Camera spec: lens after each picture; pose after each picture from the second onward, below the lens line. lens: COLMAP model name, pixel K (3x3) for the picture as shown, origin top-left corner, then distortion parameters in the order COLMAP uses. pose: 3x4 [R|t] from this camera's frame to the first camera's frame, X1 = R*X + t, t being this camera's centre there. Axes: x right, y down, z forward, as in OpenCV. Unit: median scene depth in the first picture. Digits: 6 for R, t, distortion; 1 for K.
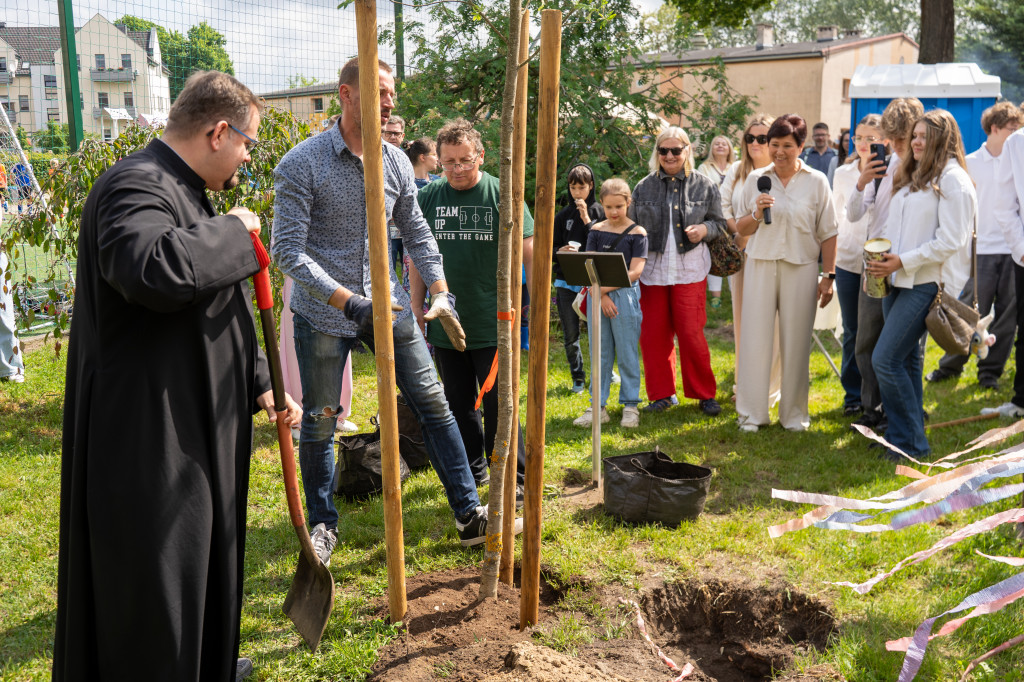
lens RADIAL K [[933.4, 0, 512.0], [0, 933.4, 341.0], [0, 0, 1]] dist [-0.085589, 0.025472]
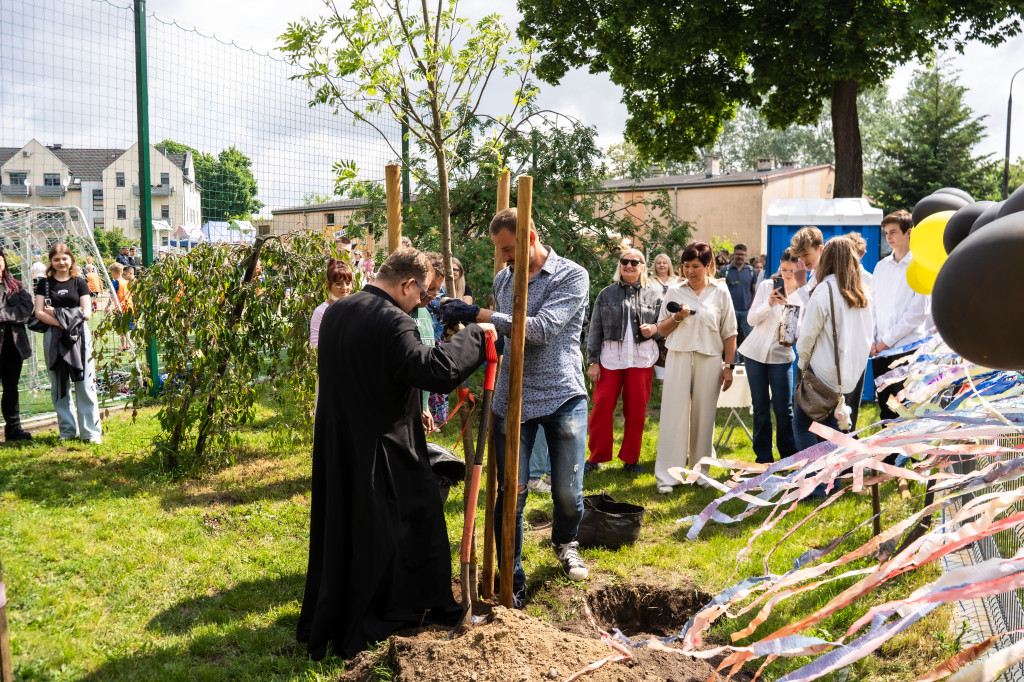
lens RADIAL K [[877.7, 0, 512.0], [0, 877.7, 341.0], [0, 0, 1]] dist [-0.088253, 0.055236]
pose [[0.999802, 0.009735, 0.017362, 0.001034], [-0.007841, 0.994334, -0.106014, 0.018275], [-0.018295, 0.105857, 0.994213, -0.132743]]
